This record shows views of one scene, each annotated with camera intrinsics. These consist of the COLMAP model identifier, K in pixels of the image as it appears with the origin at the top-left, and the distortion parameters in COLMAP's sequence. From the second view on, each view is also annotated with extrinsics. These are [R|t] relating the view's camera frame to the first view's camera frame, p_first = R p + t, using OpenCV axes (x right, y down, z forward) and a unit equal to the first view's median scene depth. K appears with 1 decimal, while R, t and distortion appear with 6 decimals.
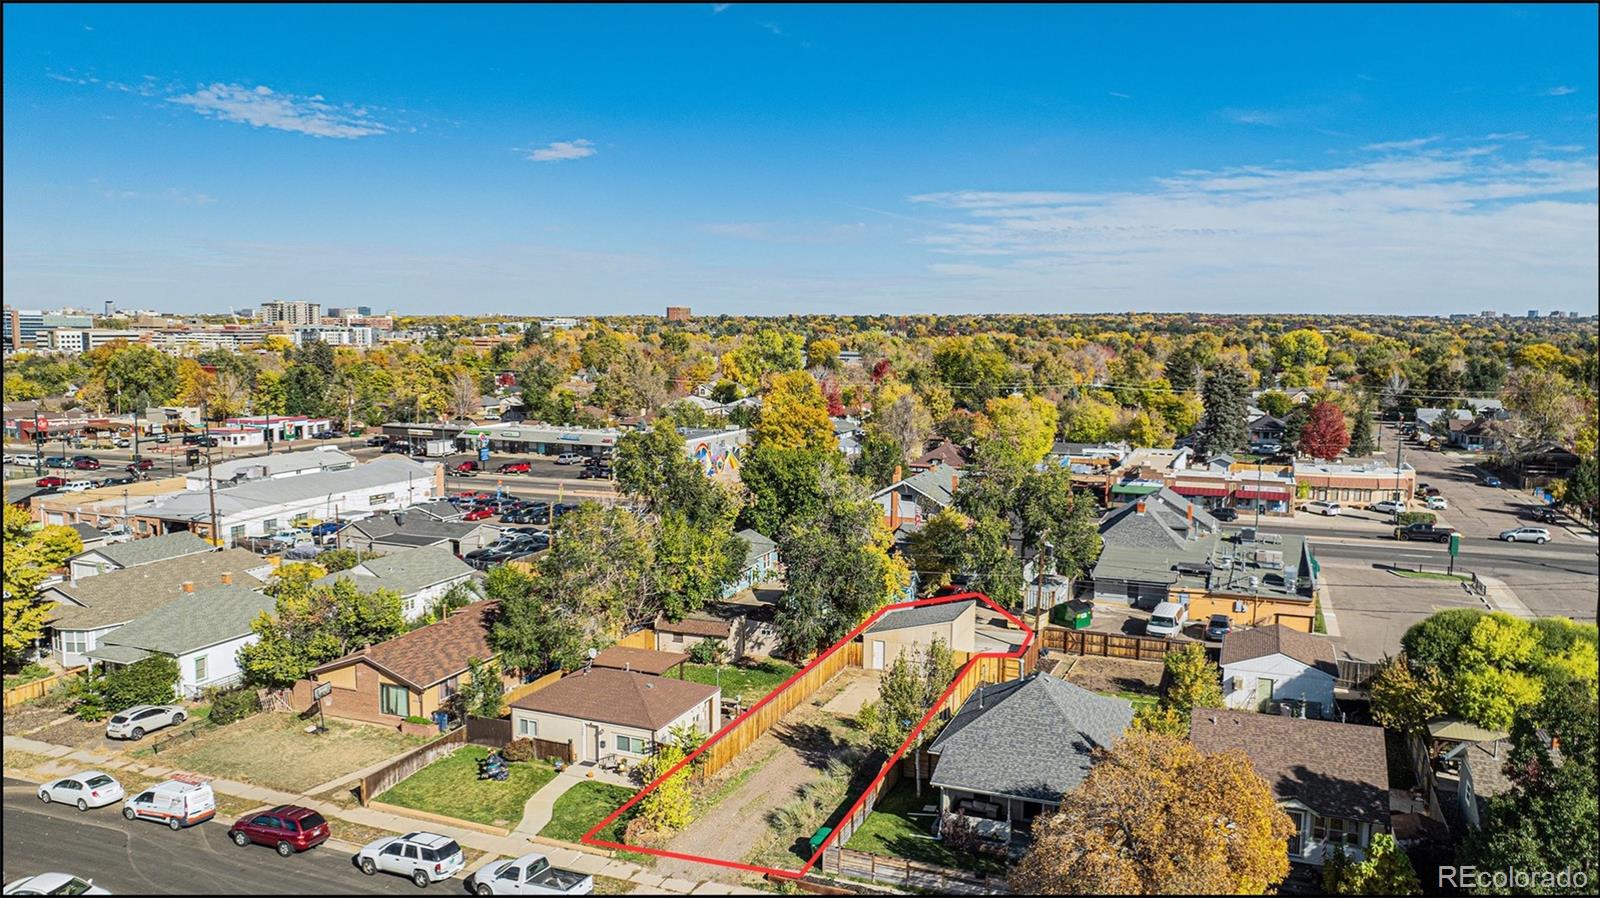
lens RADIAL K [[1150.5, 0, 812.3], [0, 1150.5, 451.3], [0, 0, 1]] dist [-0.020885, 0.002239]
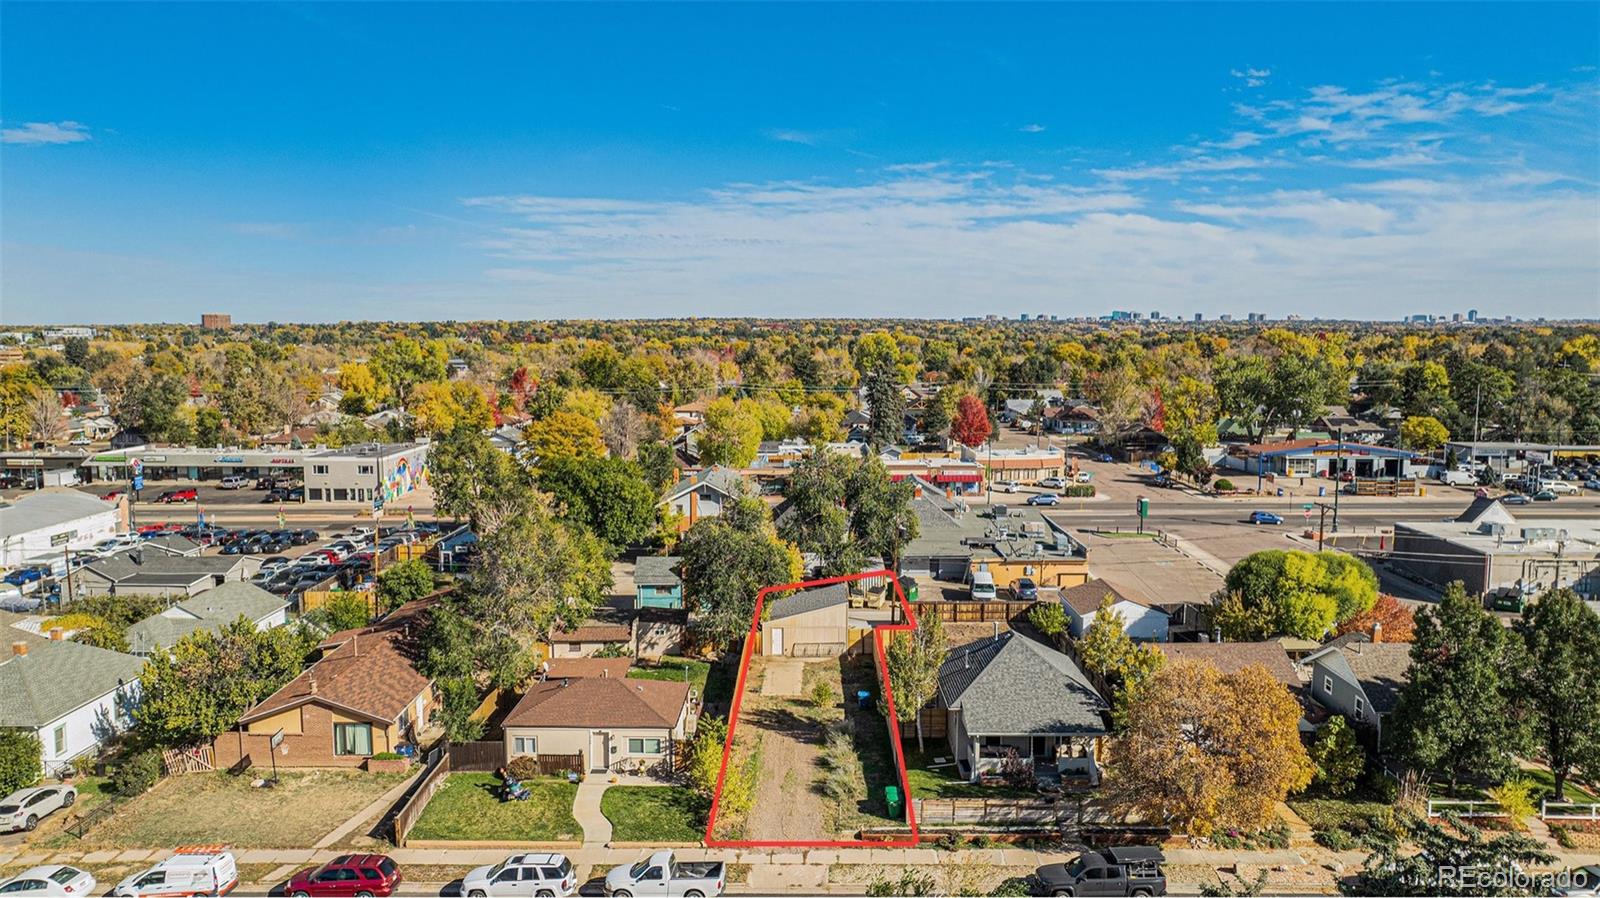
lens RADIAL K [[1141.4, 0, 809.5], [0, 1141.4, 442.1], [0, 0, 1]] dist [-0.026005, 0.025533]
pose [[0.928755, -0.043541, 0.368128, -0.125478], [0.047825, 0.998853, -0.002519, -0.001637], [-0.367596, 0.019945, 0.929772, -0.000599]]
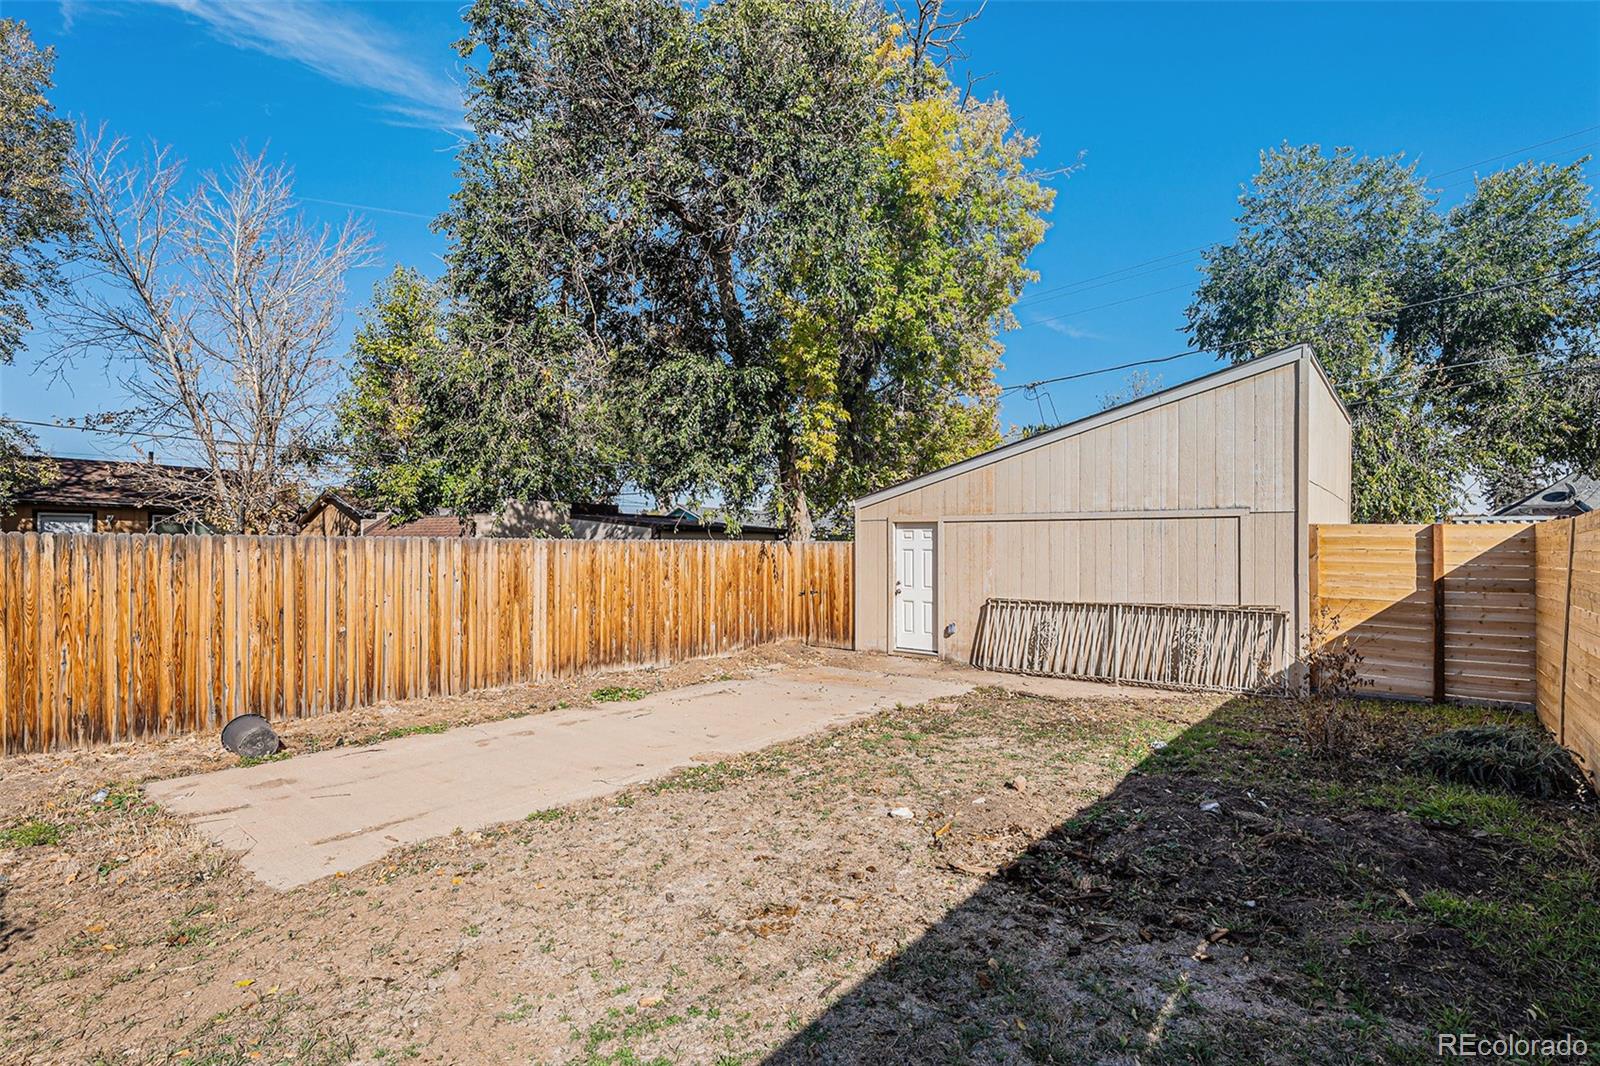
lens RADIAL K [[748.1, 0, 800.0], [0, 748.1, 533.0], [0, 0, 1]] dist [0.018111, 0.000693]
pose [[0.950737, 0.001315, -0.309997, 0.032899], [-0.045073, 0.989951, -0.134036, 0.078551], [0.306705, 0.141405, 0.941242, 0.357595]]
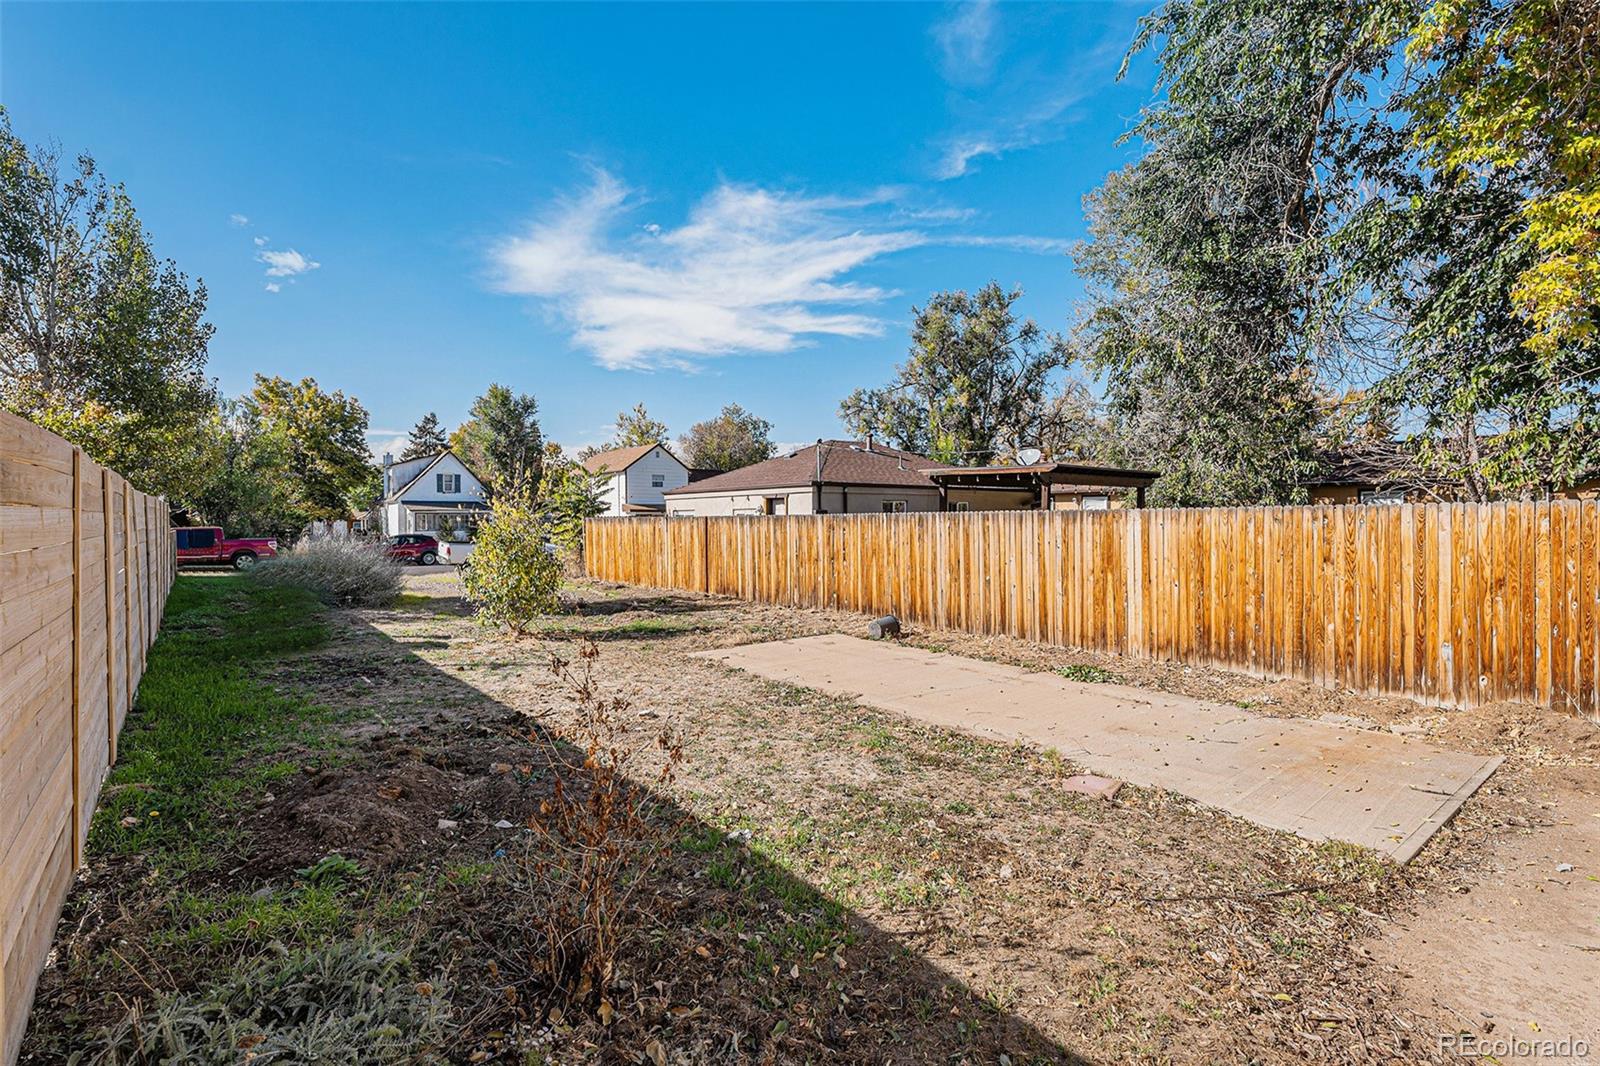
lens RADIAL K [[748.1, 0, 800.0], [0, 748.1, 533.0], [0, 0, 1]] dist [0.018111, 0.000693]
pose [[-0.481178, 0.007870, -0.876588, 0.054085], [-0.110219, 0.991481, 0.069403, 0.073434], [0.869666, 0.130012, -0.476211, 0.405026]]
